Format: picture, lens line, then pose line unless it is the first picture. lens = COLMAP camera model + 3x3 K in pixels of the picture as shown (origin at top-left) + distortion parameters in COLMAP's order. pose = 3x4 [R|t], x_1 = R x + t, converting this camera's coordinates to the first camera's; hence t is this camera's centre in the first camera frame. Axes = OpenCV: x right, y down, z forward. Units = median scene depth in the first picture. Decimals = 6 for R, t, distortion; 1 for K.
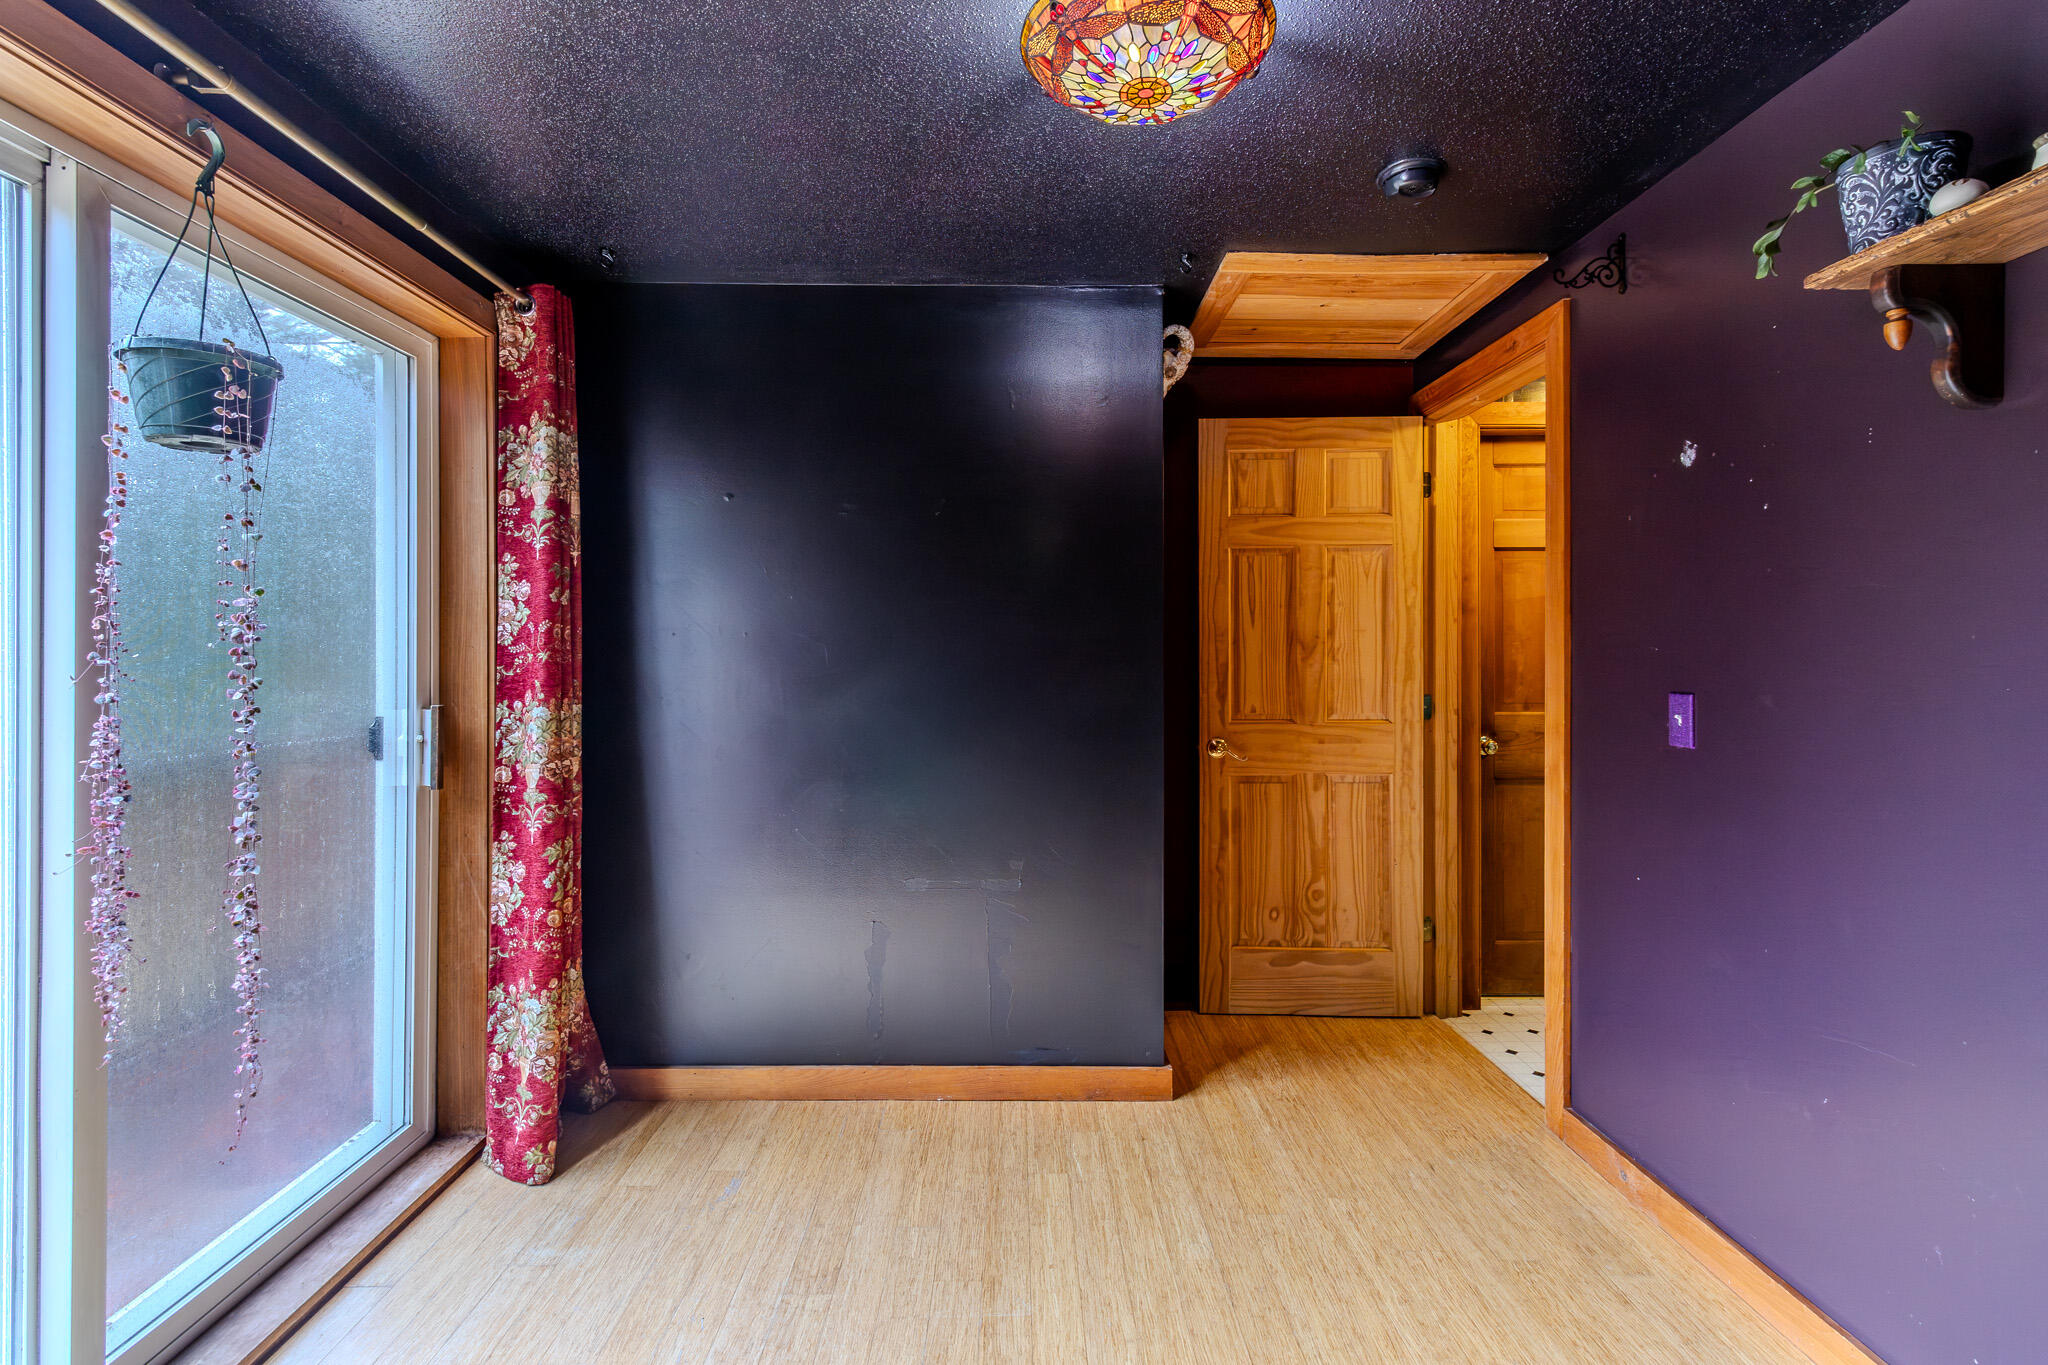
lens RADIAL K [[961.8, 0, 1024.9], [0, 961.8, 658.5], [0, 0, 1]] dist [0.000331, 0.000303]
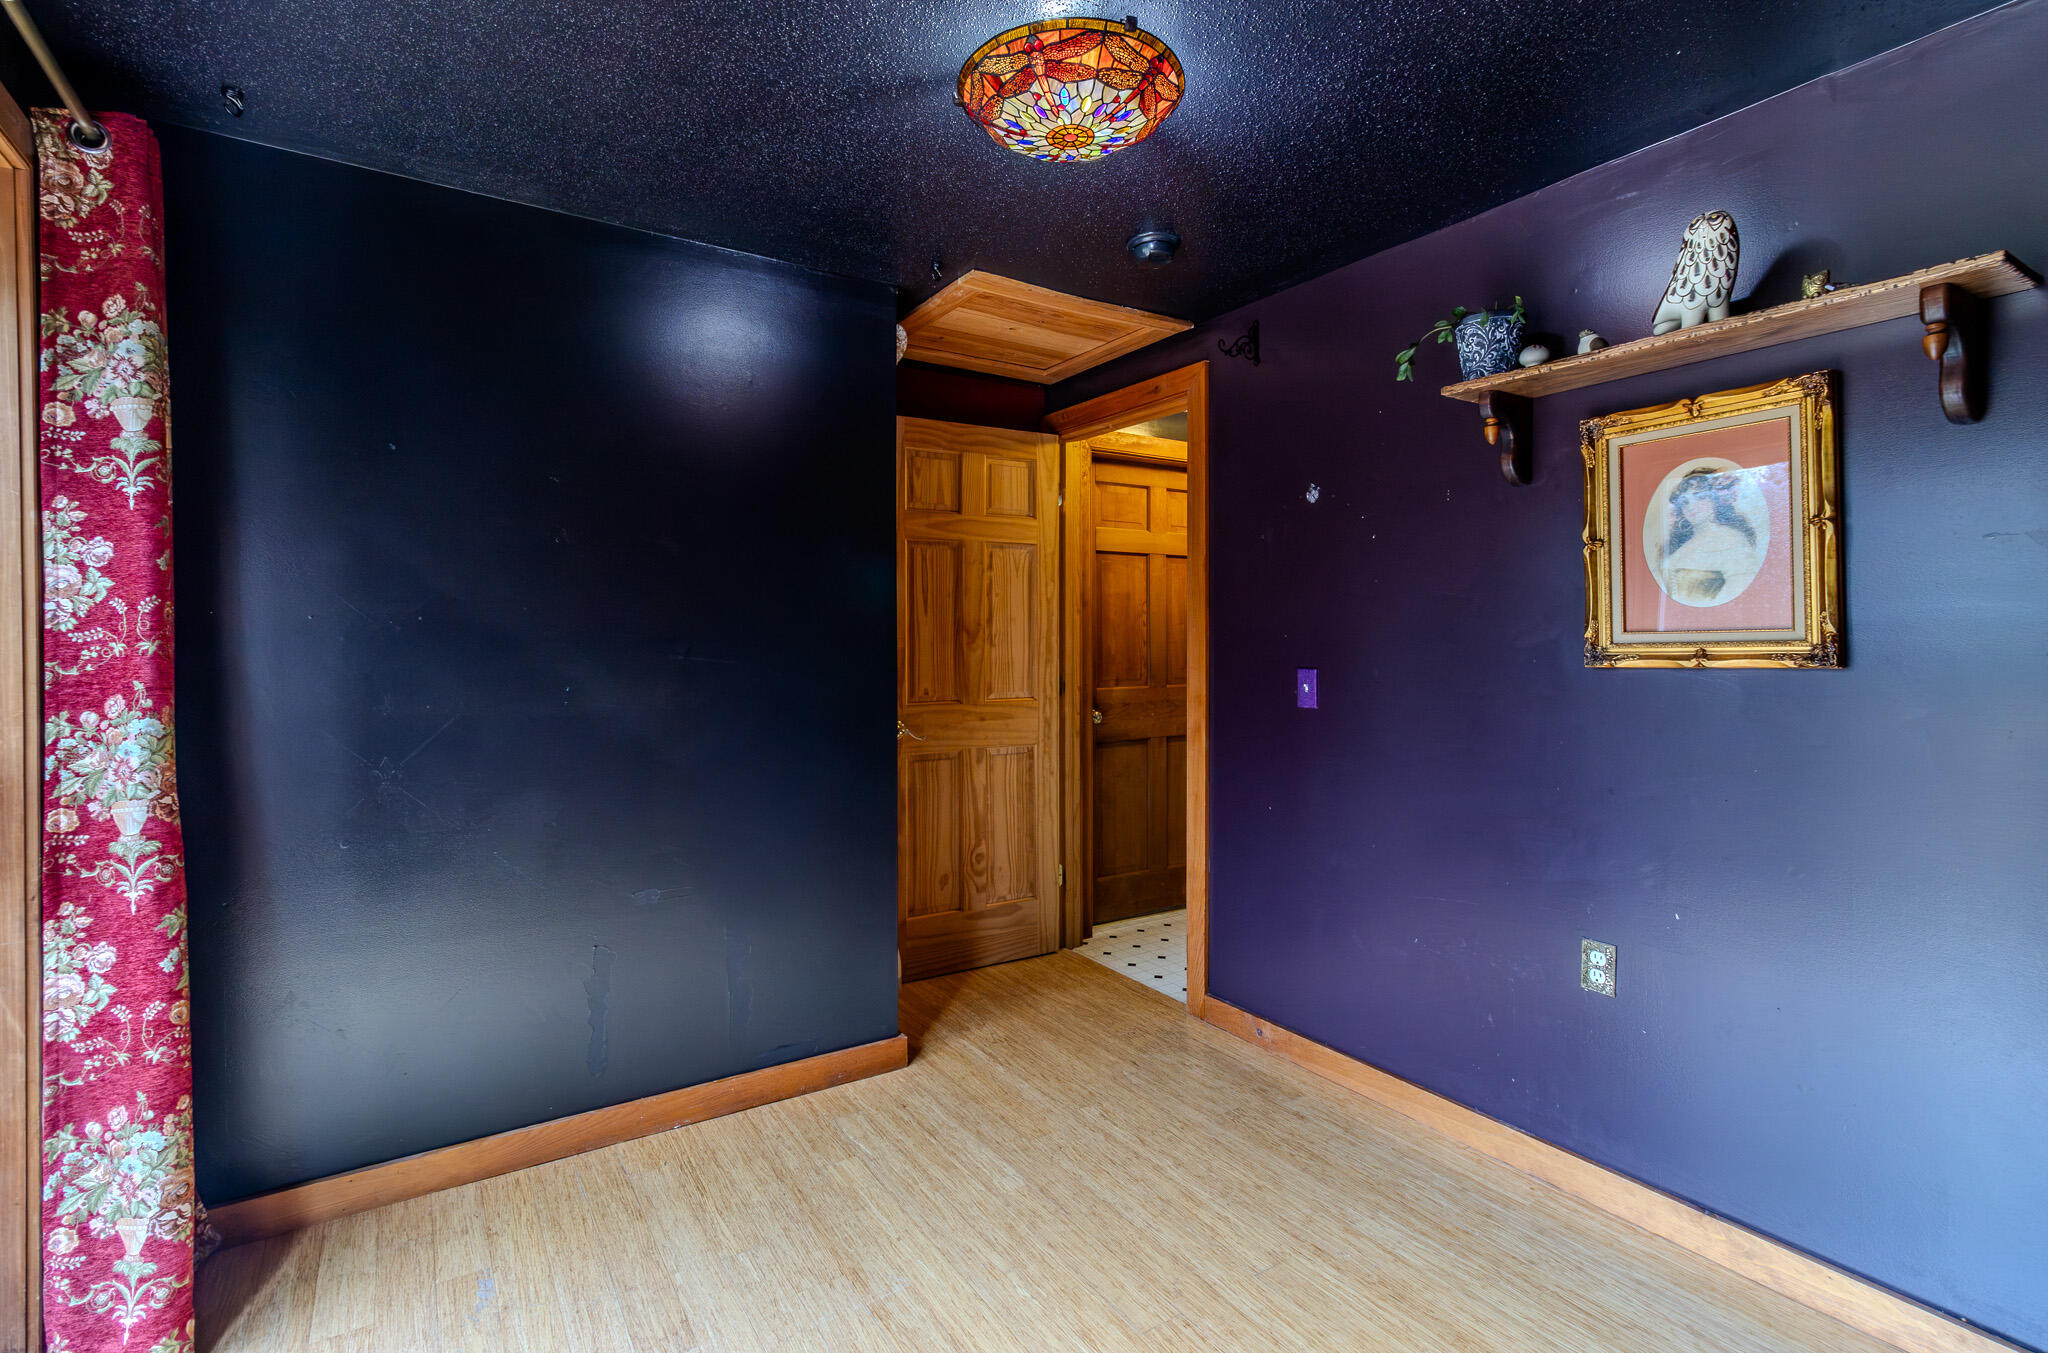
lens RADIAL K [[962.4, 0, 1028.4], [0, 962.4, 652.2], [0, 0, 1]] dist [0.001432, 0.000143]
pose [[0.841363, -0.009683, 0.540384, -0.330935], [0.004993, 0.999936, 0.010142, -0.002323], [-0.540448, -0.005835, 0.841357, 0.053846]]
